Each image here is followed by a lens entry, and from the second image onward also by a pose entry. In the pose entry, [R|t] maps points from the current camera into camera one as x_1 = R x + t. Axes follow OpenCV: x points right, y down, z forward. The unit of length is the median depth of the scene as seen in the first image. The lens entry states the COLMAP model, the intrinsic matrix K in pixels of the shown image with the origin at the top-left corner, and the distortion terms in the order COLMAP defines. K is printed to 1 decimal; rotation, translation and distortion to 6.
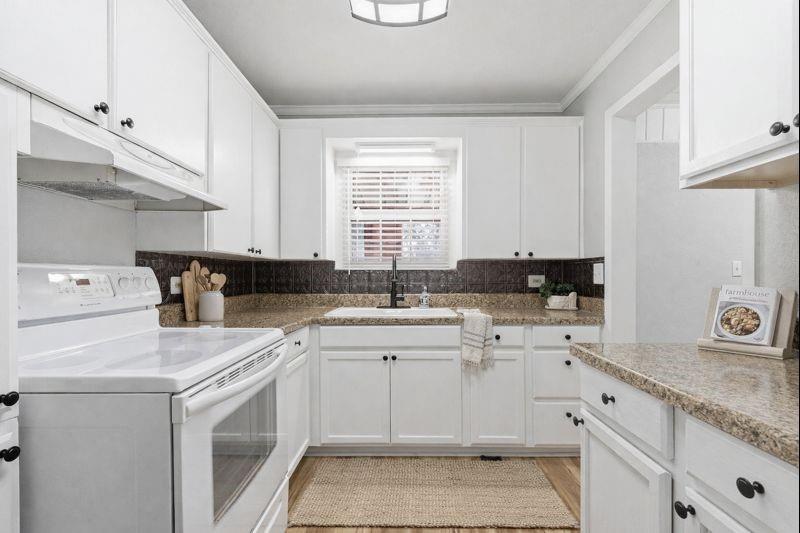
lens RADIAL K [[381.6, 0, 402.8], [0, 381.6, 272.8], [0, 0, 1]] dist [-0.017563, -0.008602]
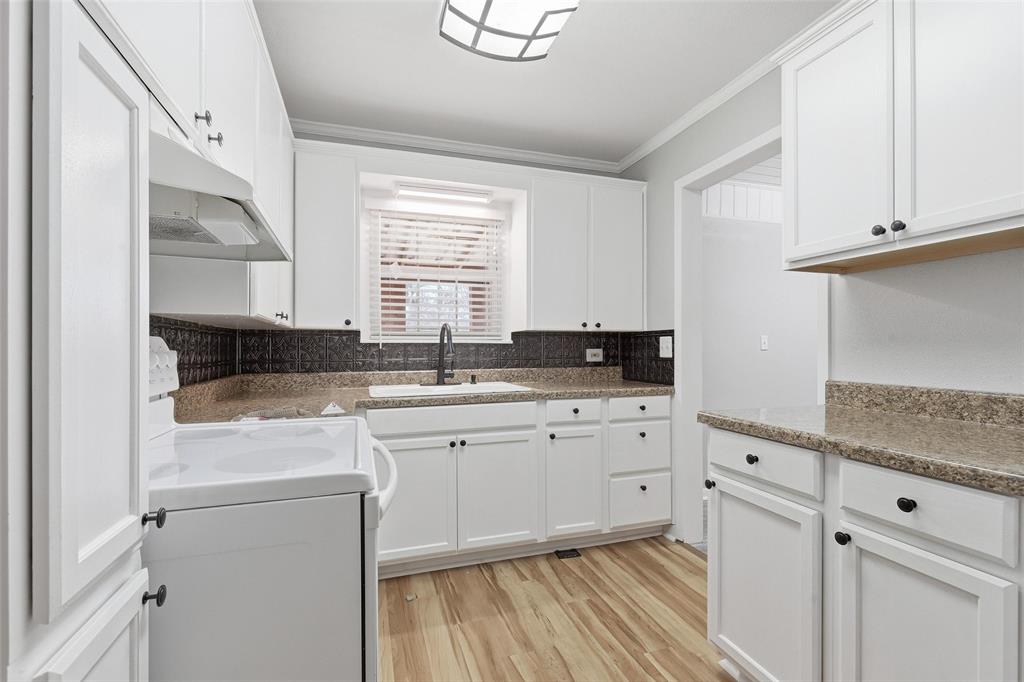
lens RADIAL K [[488.5, 0, 515.6], [0, 488.5, 349.1], [0, 0, 1]] dist [-0.017563, -0.008602]
pose [[0.937960, -0.000868, 0.346744, -0.262408], [-0.000972, 0.999986, 0.005135, 0.001665], [-0.346743, -0.005153, 0.937946, -0.039757]]
